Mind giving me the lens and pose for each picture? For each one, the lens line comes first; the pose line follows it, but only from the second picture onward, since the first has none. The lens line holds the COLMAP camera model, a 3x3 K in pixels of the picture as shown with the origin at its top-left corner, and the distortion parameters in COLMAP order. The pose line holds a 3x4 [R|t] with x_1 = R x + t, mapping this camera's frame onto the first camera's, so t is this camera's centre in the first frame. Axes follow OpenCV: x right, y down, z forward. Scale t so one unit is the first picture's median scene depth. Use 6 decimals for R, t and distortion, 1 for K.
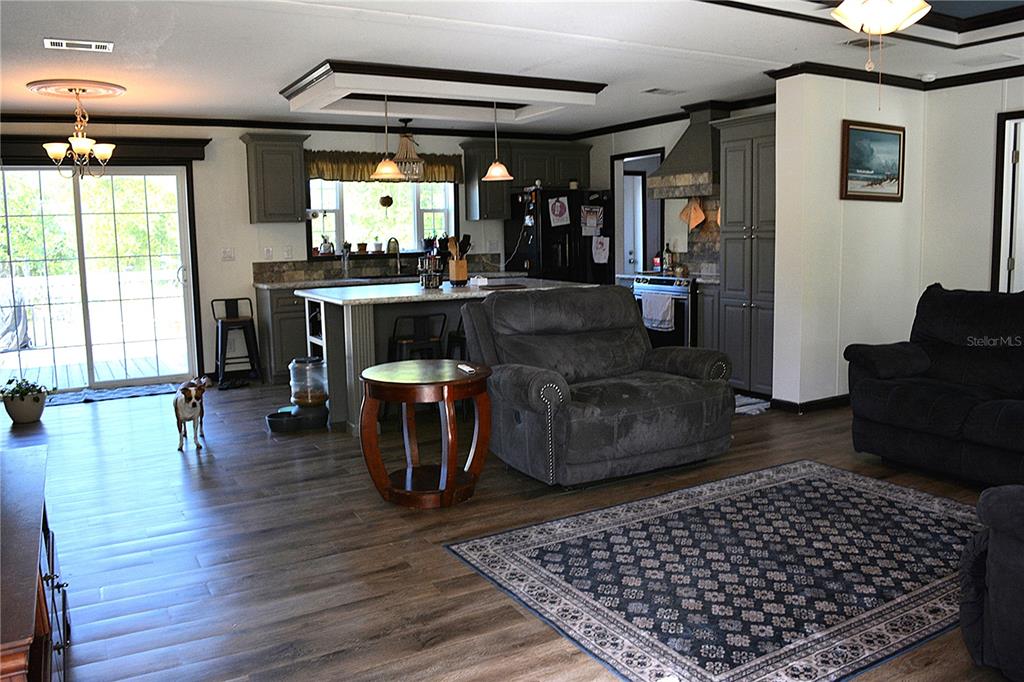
lens RADIAL K [[817.9, 0, 506.3], [0, 817.9, 338.2], [0, 0, 1]] dist [-0.067739, 0.002385]
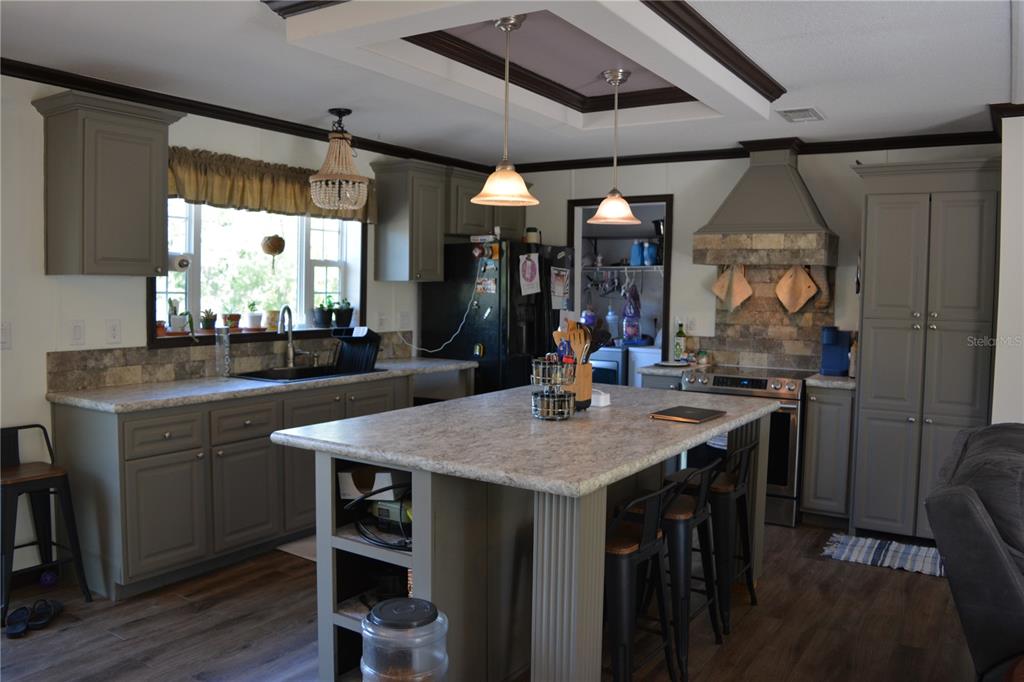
lens RADIAL K [[817.9, 0, 513.5], [0, 817.9, 338.9], [0, 0, 1]] dist [-0.067739, 0.002385]
pose [[0.881059, 0.004724, 0.472982, -0.278005], [0.025965, 0.997959, -0.058335, -0.062003], [-0.472293, 0.063677, 0.879139, 0.411699]]
